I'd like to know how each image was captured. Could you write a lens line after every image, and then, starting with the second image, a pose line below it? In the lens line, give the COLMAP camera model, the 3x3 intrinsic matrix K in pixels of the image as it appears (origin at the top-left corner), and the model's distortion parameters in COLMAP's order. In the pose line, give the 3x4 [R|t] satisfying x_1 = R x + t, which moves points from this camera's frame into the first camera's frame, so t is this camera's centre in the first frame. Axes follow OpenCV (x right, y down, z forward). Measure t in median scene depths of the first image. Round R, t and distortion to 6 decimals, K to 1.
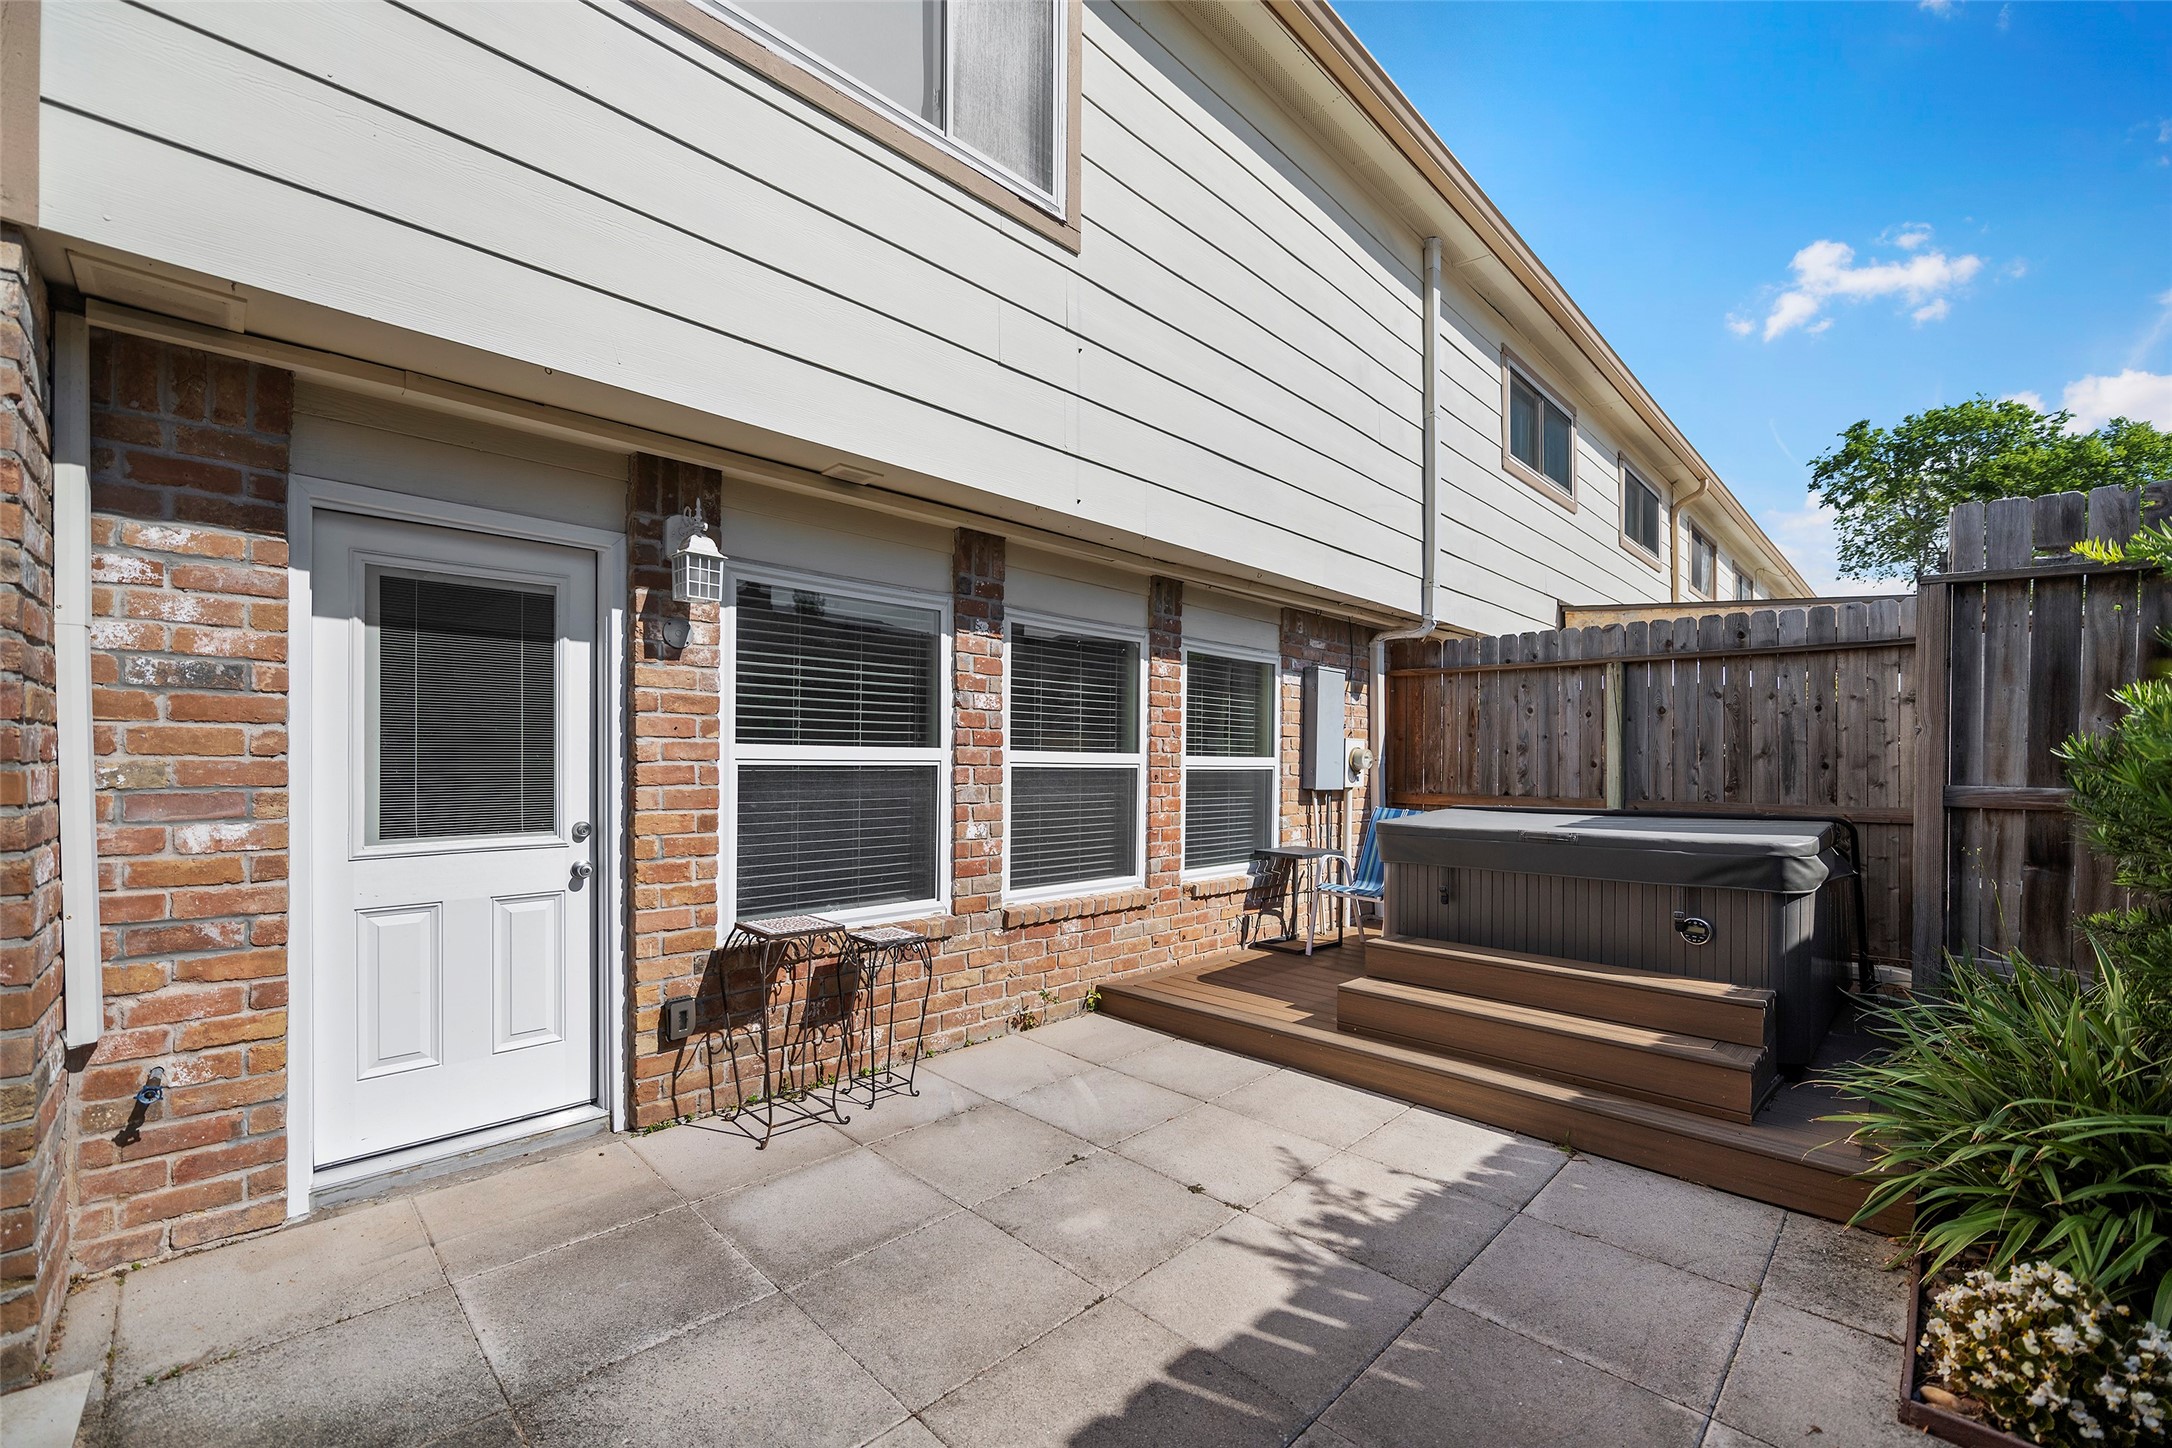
lens RADIAL K [[882.3, 0, 1104.8], [0, 882.3, 769.4], [0, 0, 1]] dist [-0.003197, -0.000291]
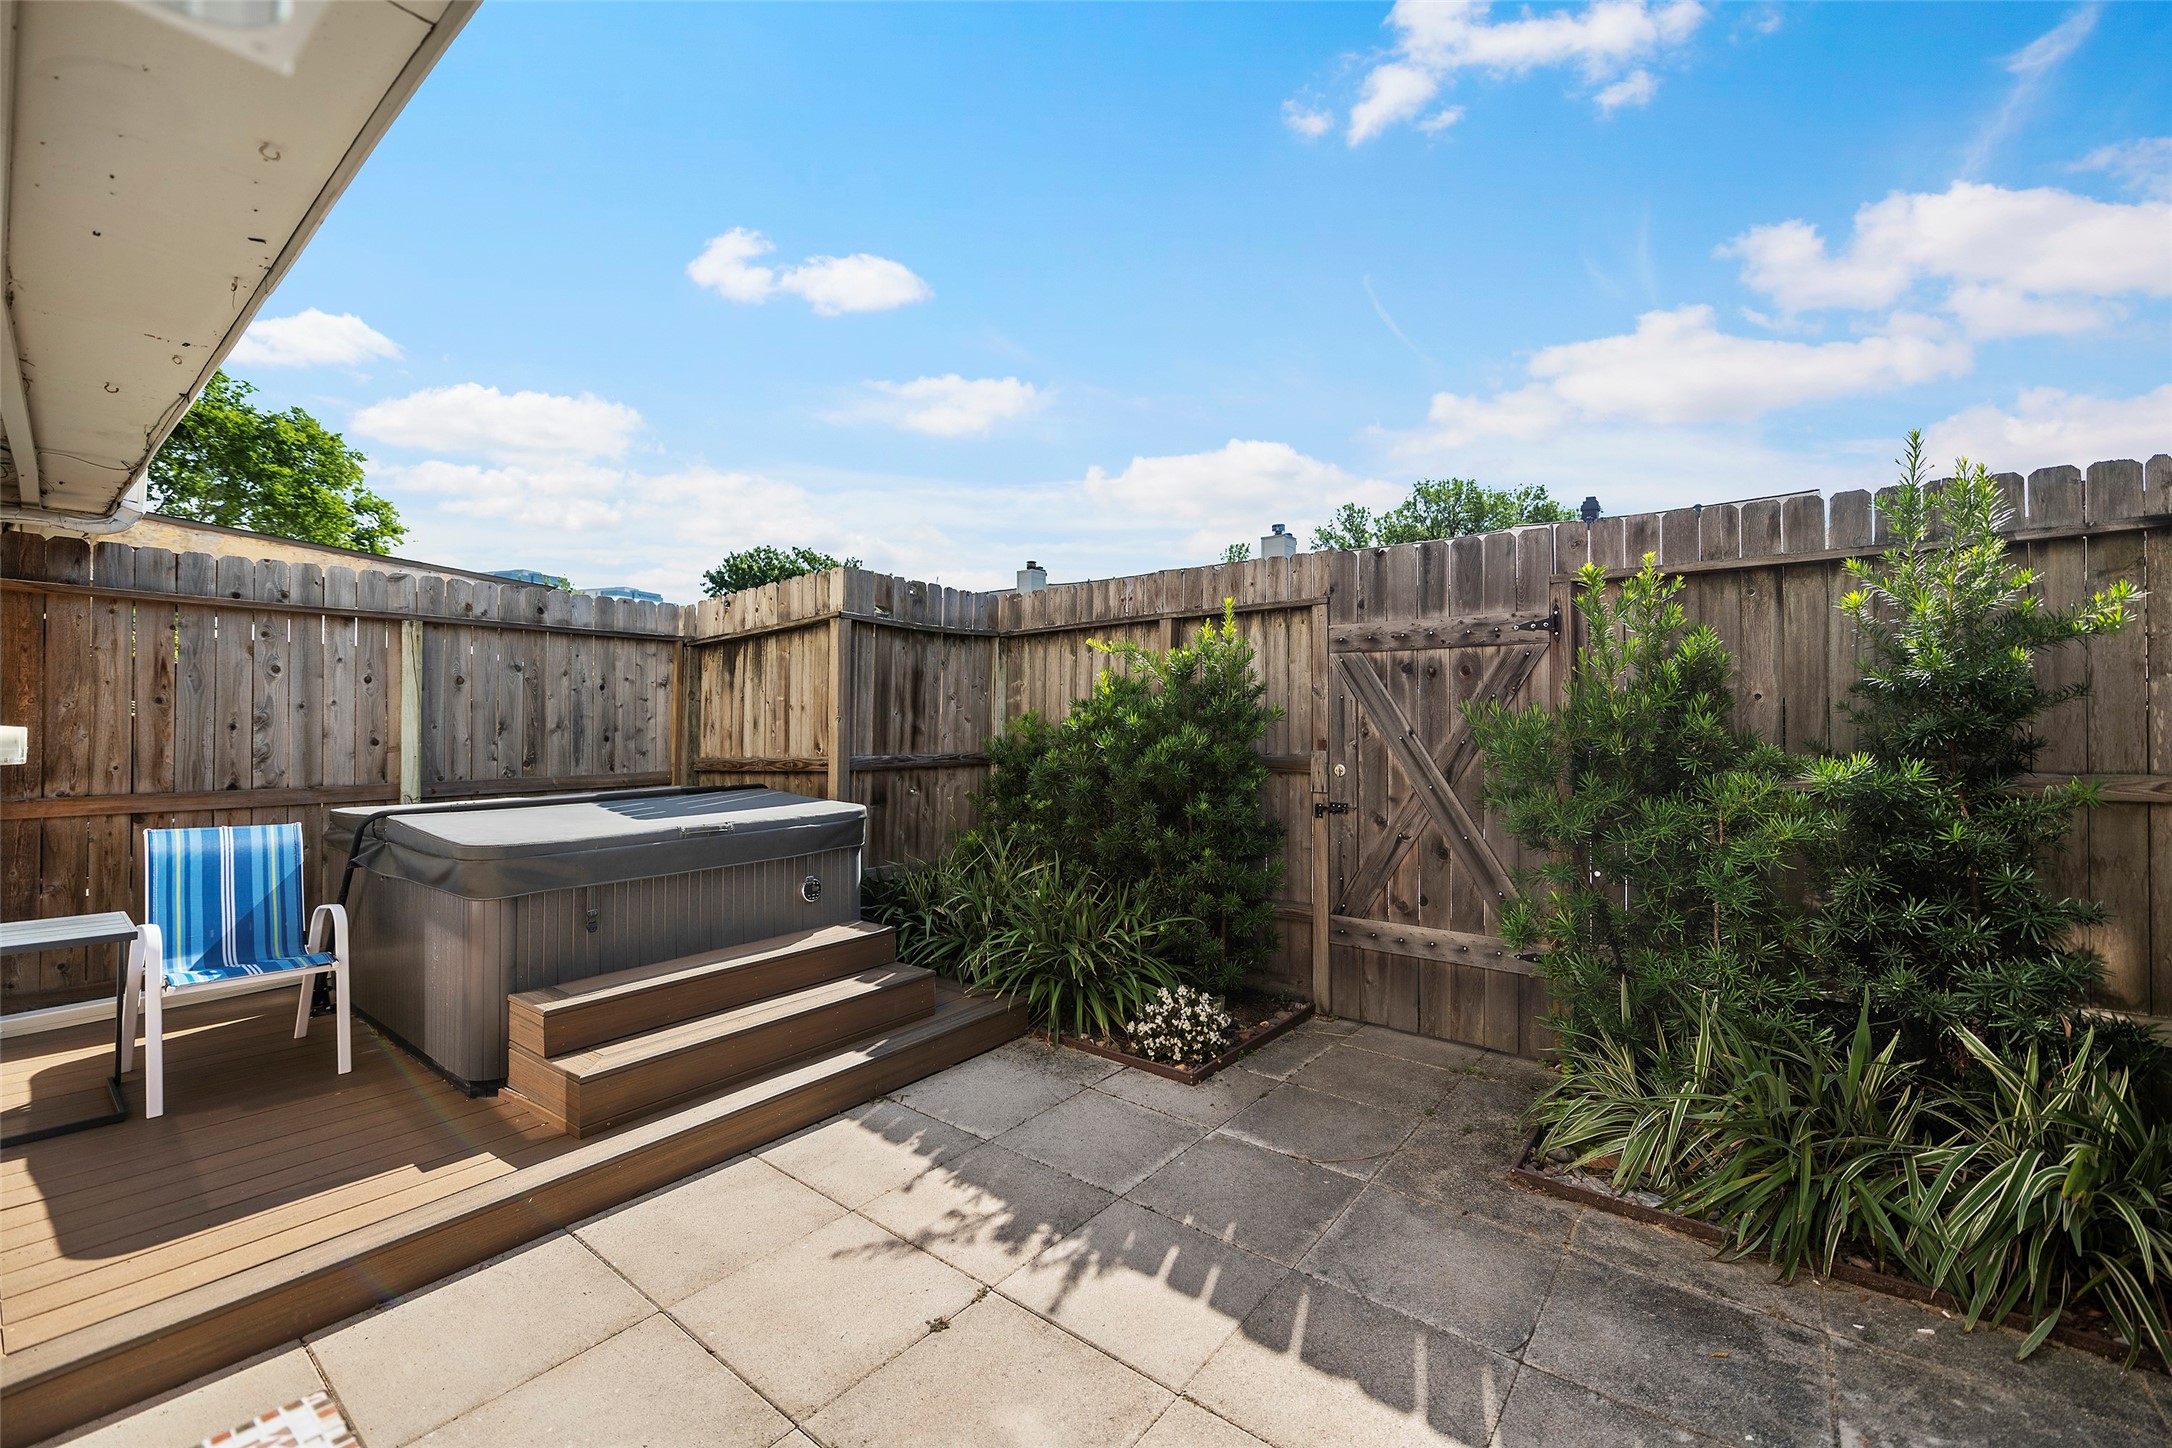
lens RADIAL K [[882.3, 0, 1080.9], [0, 882.3, 716.8], [0, 0, 1]] dist [-0.003197, -0.000291]
pose [[-0.097346, -0.006786, 0.995227, -0.359838], [0.000770, 0.999976, 0.006894, -0.038385], [-0.995250, 0.001437, -0.097338, 0.497718]]
